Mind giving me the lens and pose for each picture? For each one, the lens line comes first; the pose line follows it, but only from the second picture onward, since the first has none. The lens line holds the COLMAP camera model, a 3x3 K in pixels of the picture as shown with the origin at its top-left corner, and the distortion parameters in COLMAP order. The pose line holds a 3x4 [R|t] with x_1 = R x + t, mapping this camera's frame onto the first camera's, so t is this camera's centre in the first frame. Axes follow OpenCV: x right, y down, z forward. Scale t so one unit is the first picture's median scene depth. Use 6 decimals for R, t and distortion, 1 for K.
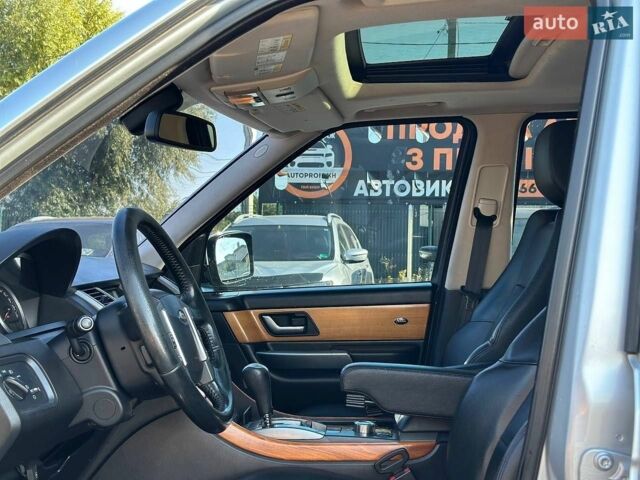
lens RADIAL K [[875.2, 0, 320.0], [0, 875.2, 240.0], [0, 0, 1]] dist [0.146897, -0.014232]
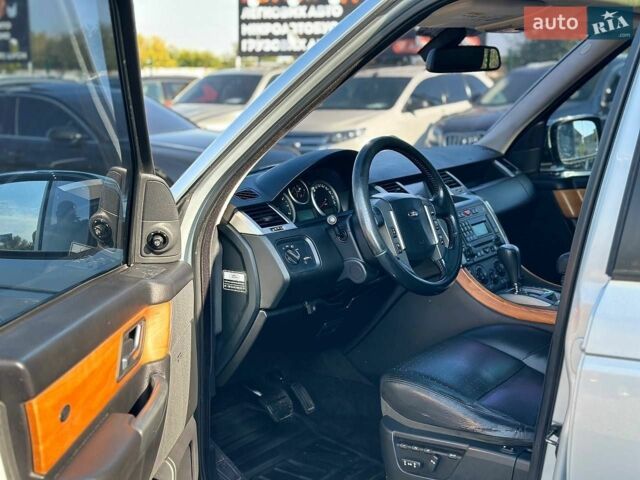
lens RADIAL K [[875.2, 0, 320.0], [0, 875.2, 240.0], [0, 0, 1]] dist [0.146897, -0.014232]
pose [[0.830301, 0.075171, -0.552222, 0.542829], [0.031580, 0.982924, 0.181283, -0.144016], [0.556420, -0.167958, 0.813749, -0.267422]]
